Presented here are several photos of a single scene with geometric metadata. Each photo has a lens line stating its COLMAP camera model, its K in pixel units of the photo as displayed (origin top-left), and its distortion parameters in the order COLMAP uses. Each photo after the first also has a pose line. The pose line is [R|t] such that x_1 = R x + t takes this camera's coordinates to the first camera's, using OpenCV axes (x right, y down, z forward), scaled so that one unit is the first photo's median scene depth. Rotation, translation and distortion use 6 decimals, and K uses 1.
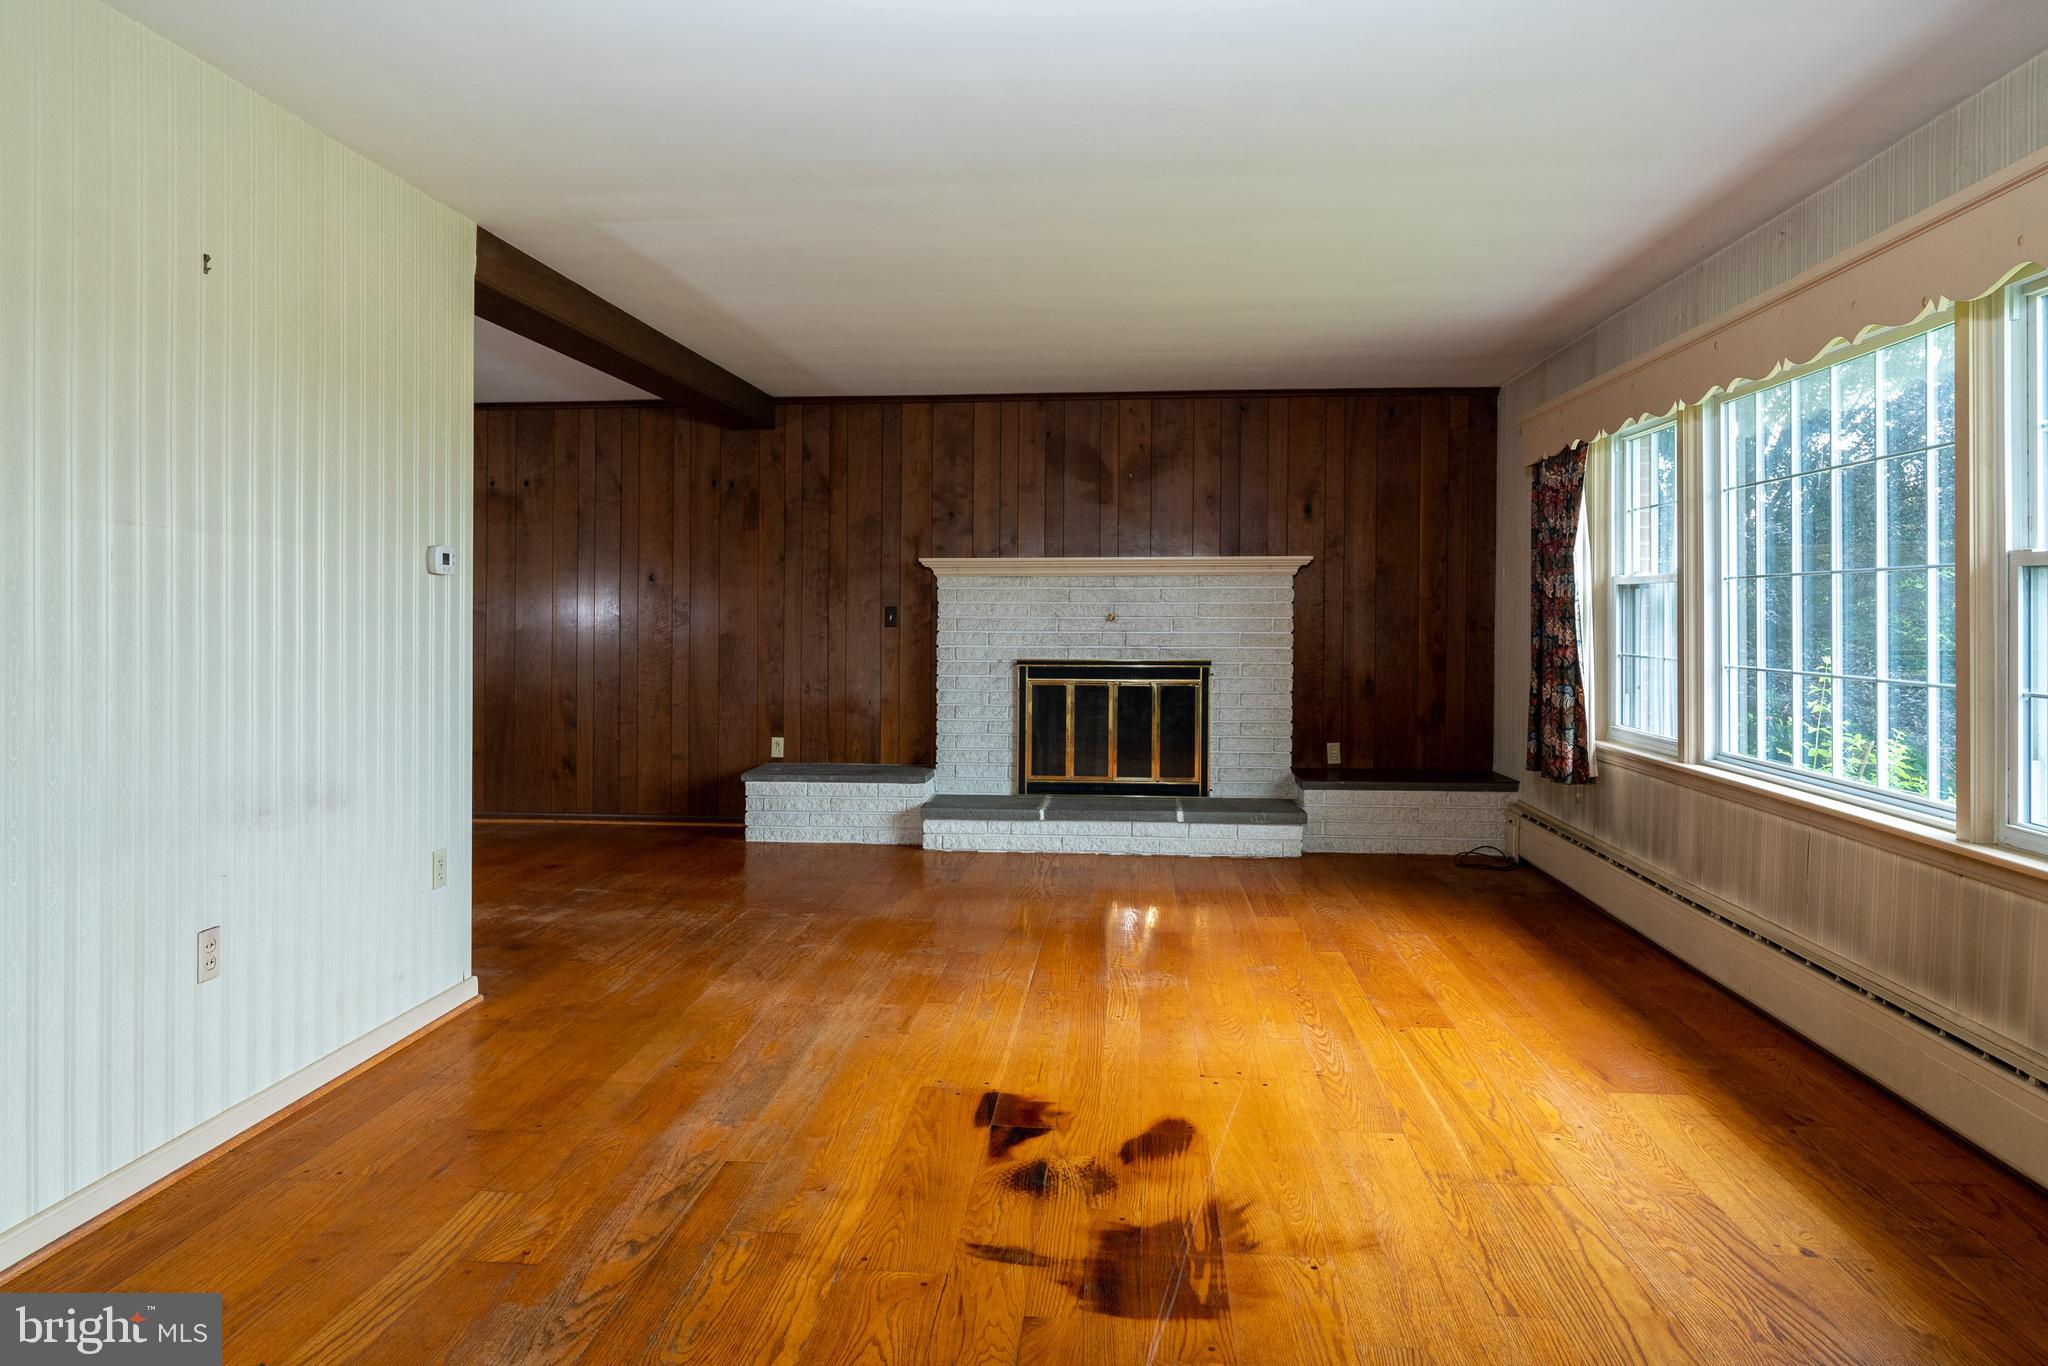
lens RADIAL K [[1278.2, 0, 989.6], [0, 1278.2, 683.9], [0, 0, 1]] dist [0.001314, 0.000938]
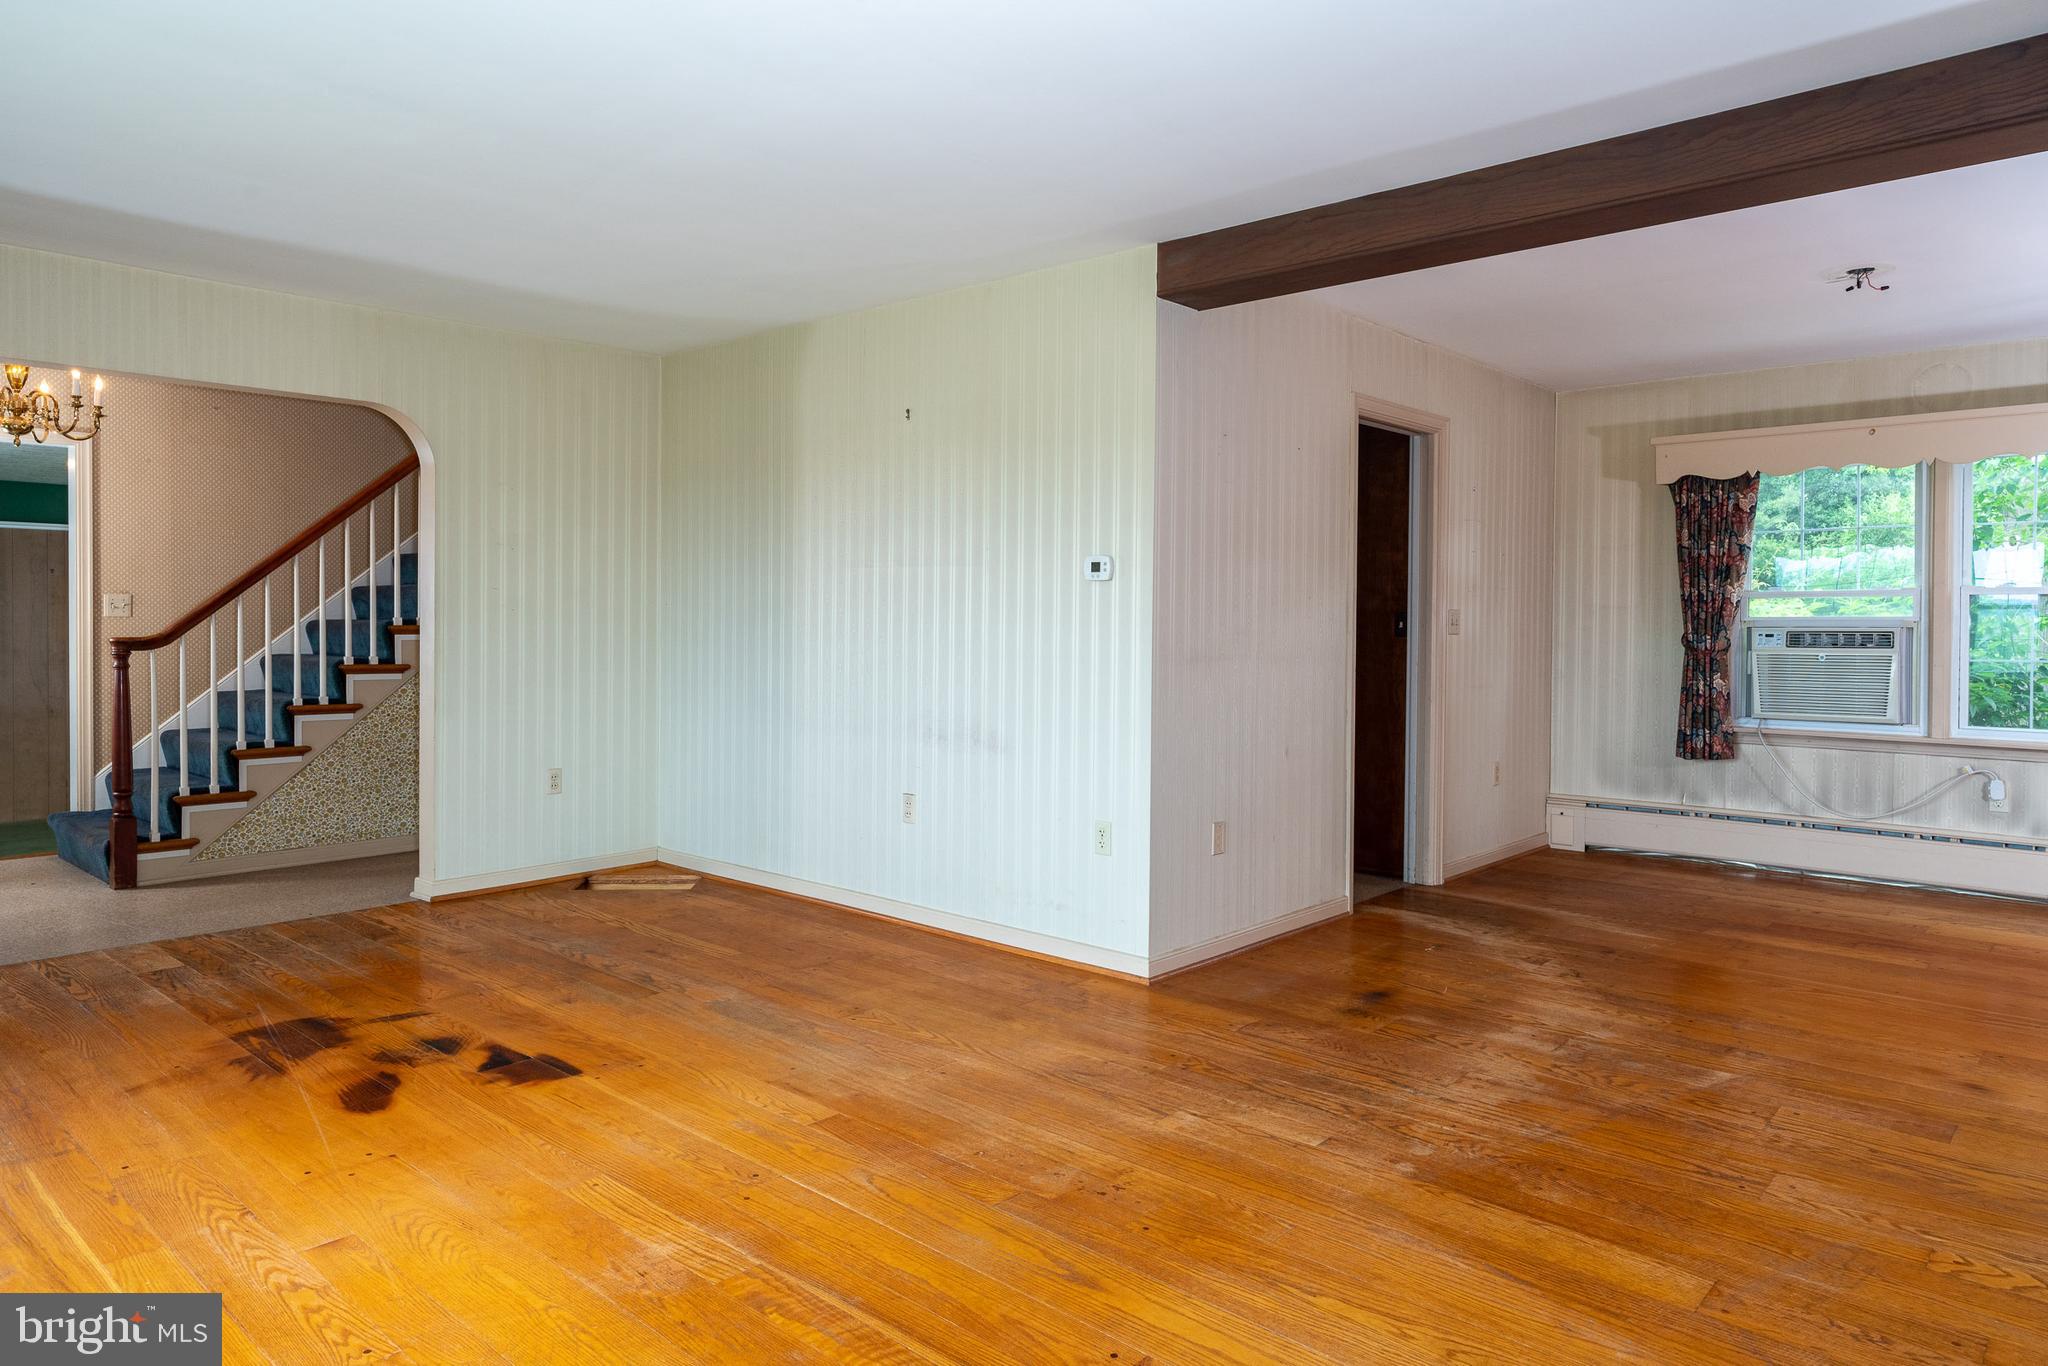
lens RADIAL K [[1278.2, 0, 1040.9], [0, 1278.2, 687.5], [0, 0, 1]] dist [0.001314, 0.000938]
pose [[-0.573800, 0.043461, -0.817841, 0.302360], [-0.051168, 0.994738, 0.088760, -0.050058], [0.817395, 0.092778, -0.568557, 0.910123]]
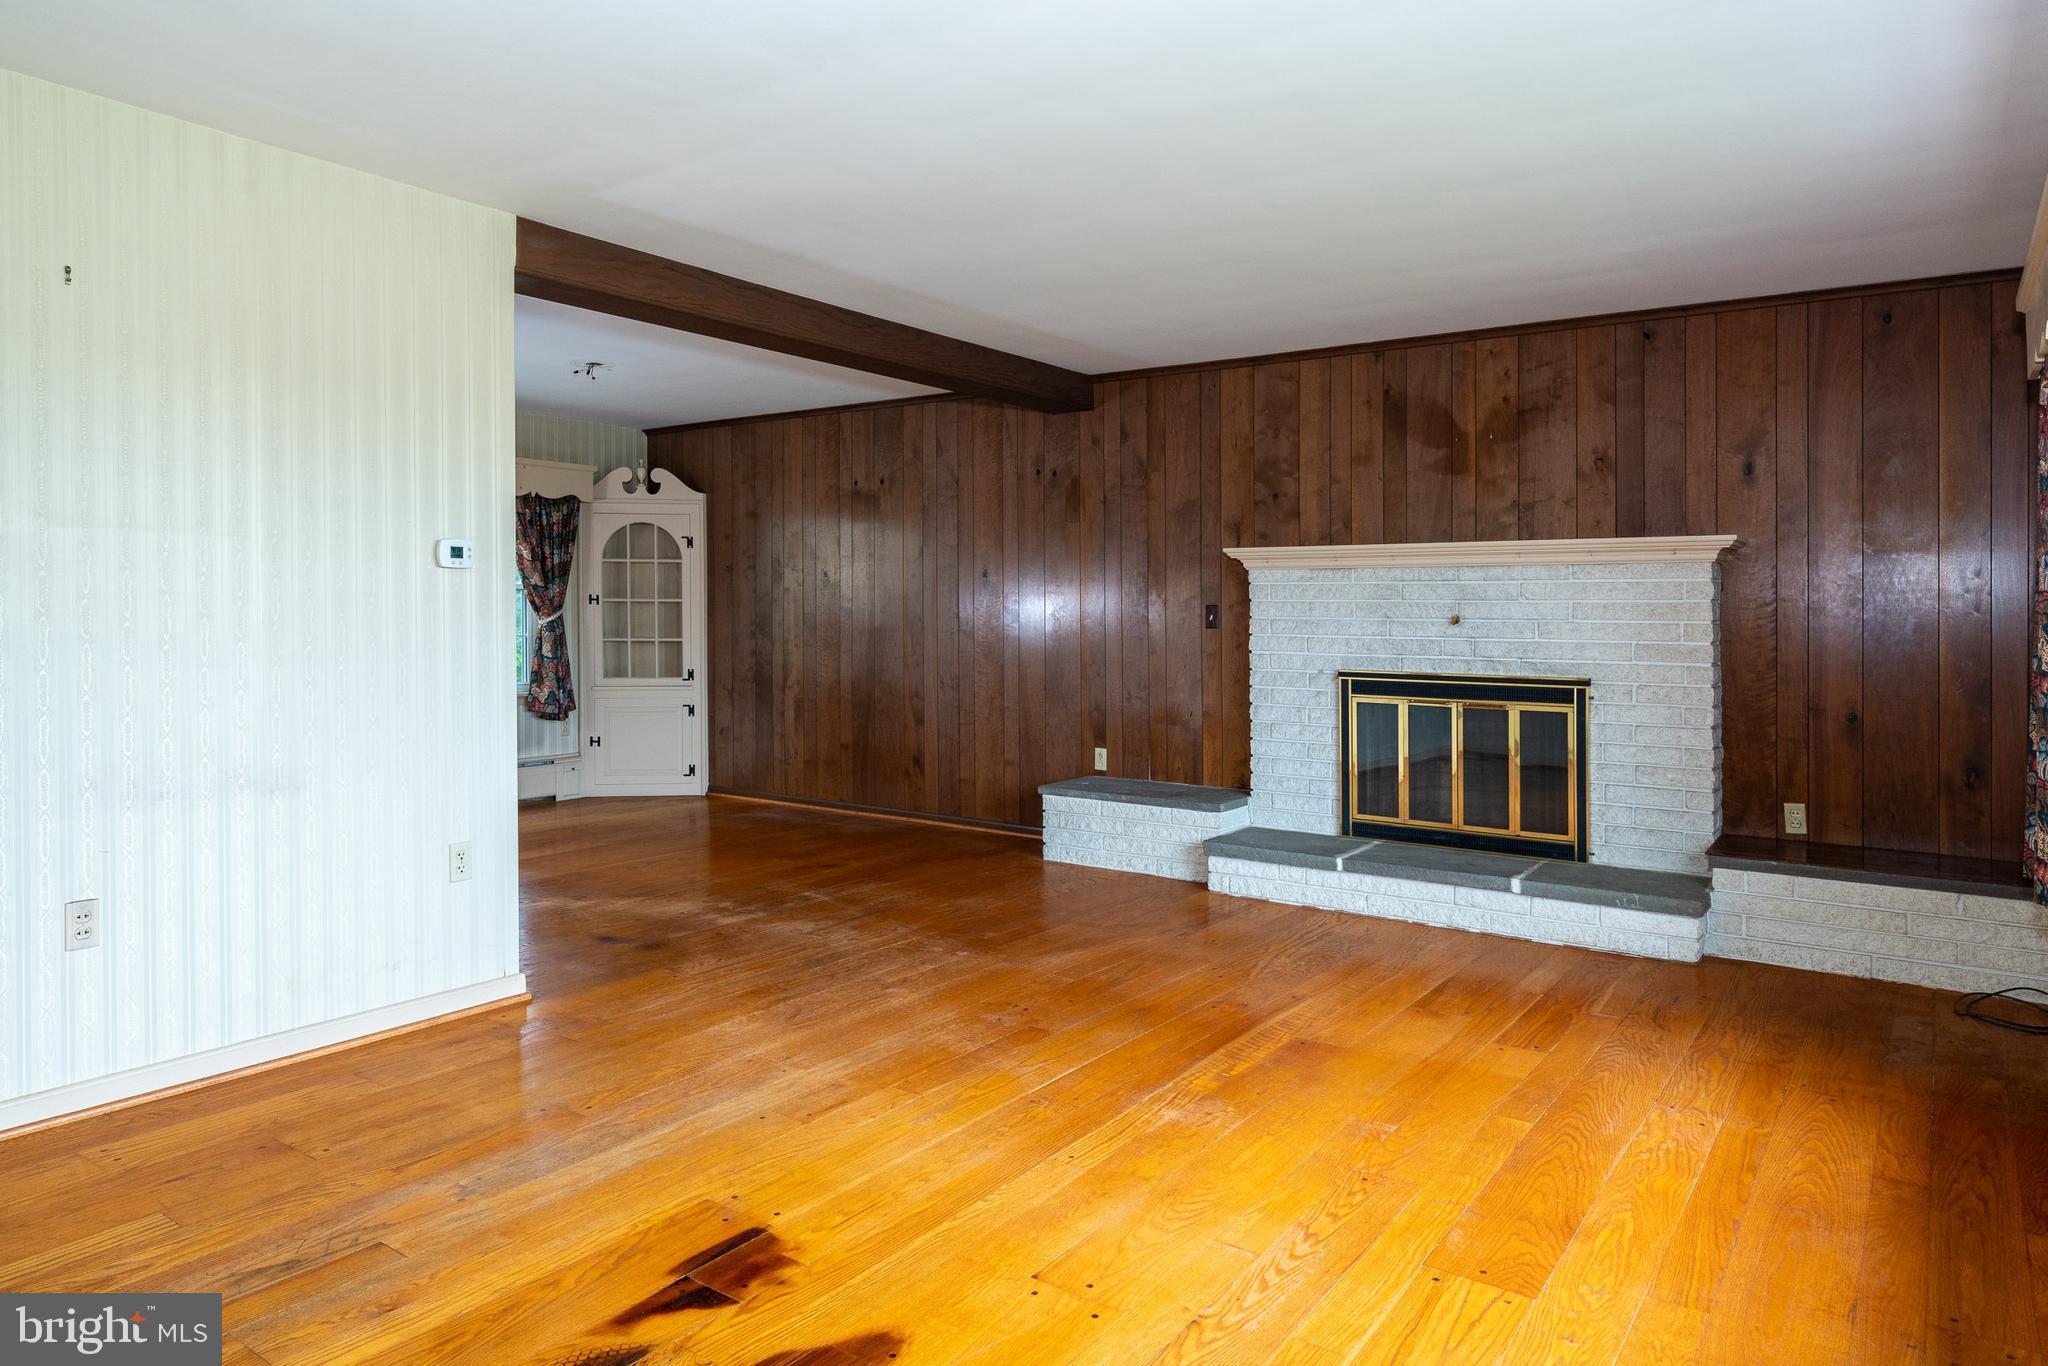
lens RADIAL K [[1278.2, 0, 1008.3], [0, 1278.2, 659.9], [0, 0, 1]] dist [0.001314, 0.000938]
pose [[0.870444, 0.025076, -0.491628, 0.245489], [-0.034612, 0.999348, -0.010309, -0.010220], [0.491049, 0.025990, 0.870744, 0.191041]]
